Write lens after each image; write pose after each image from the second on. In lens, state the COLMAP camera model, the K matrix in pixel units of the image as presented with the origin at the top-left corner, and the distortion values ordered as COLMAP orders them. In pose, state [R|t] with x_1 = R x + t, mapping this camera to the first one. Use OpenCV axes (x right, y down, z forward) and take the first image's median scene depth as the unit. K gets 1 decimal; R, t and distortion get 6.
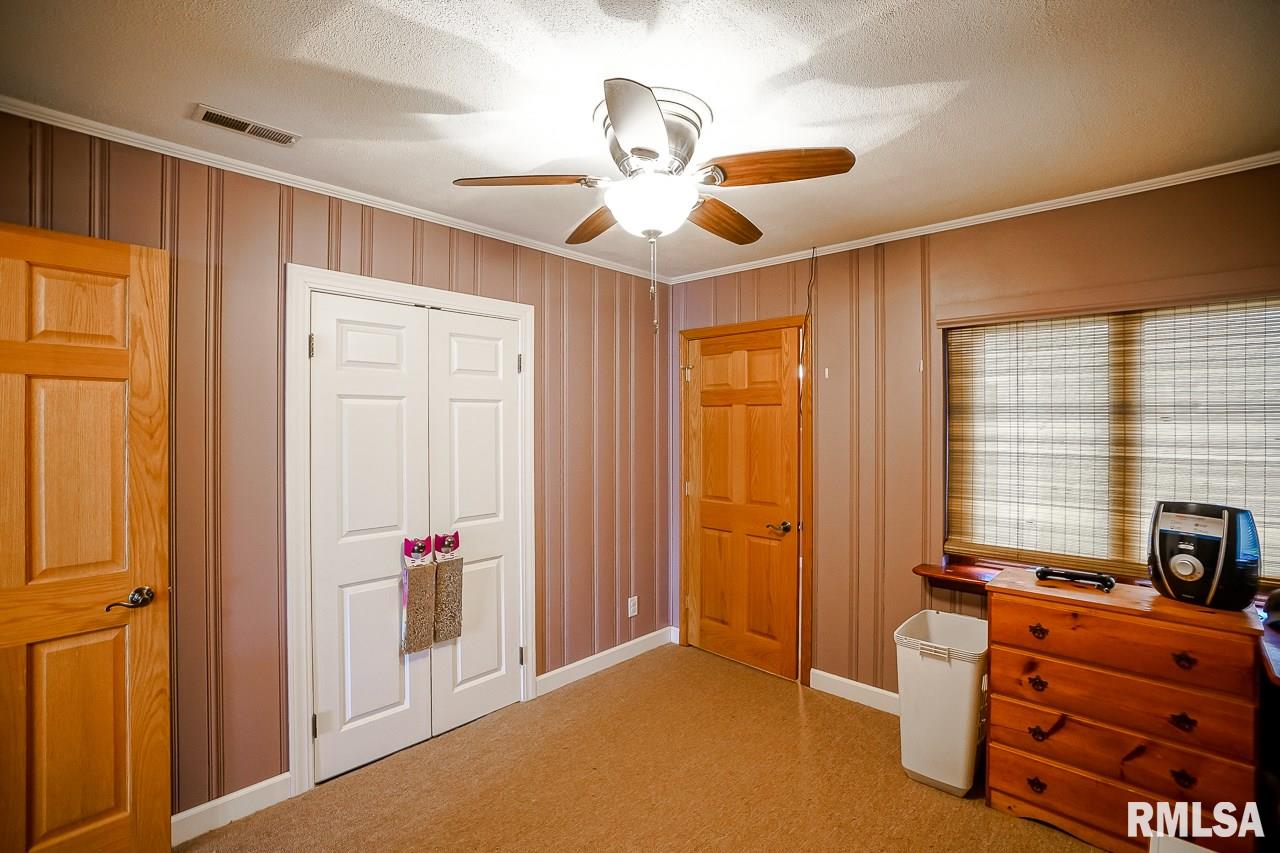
lens RADIAL K [[592.5, 0, 637.8], [0, 592.5, 424.7], [0, 0, 1]] dist [-0.052807, 0.020849]
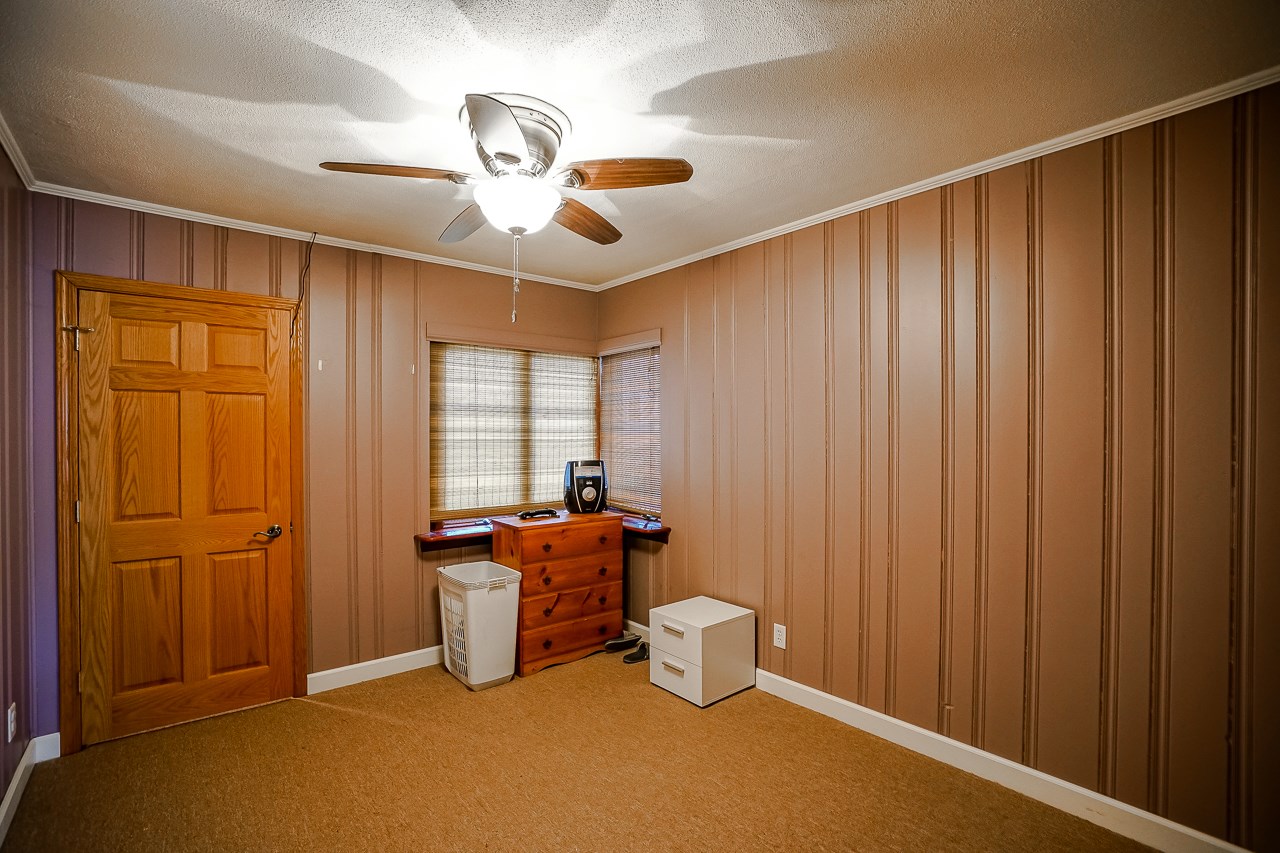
lens RADIAL K [[590.1, 0, 637.1], [0, 590.1, 435.8], [0, 0, 1]] dist [-0.002882, -0.000117]
pose [[0.145998, -0.009646, 0.989238, -0.704275], [0.005161, 0.999946, 0.008988, 0.029160], [-0.989271, 0.003793, 0.146040, 0.413921]]
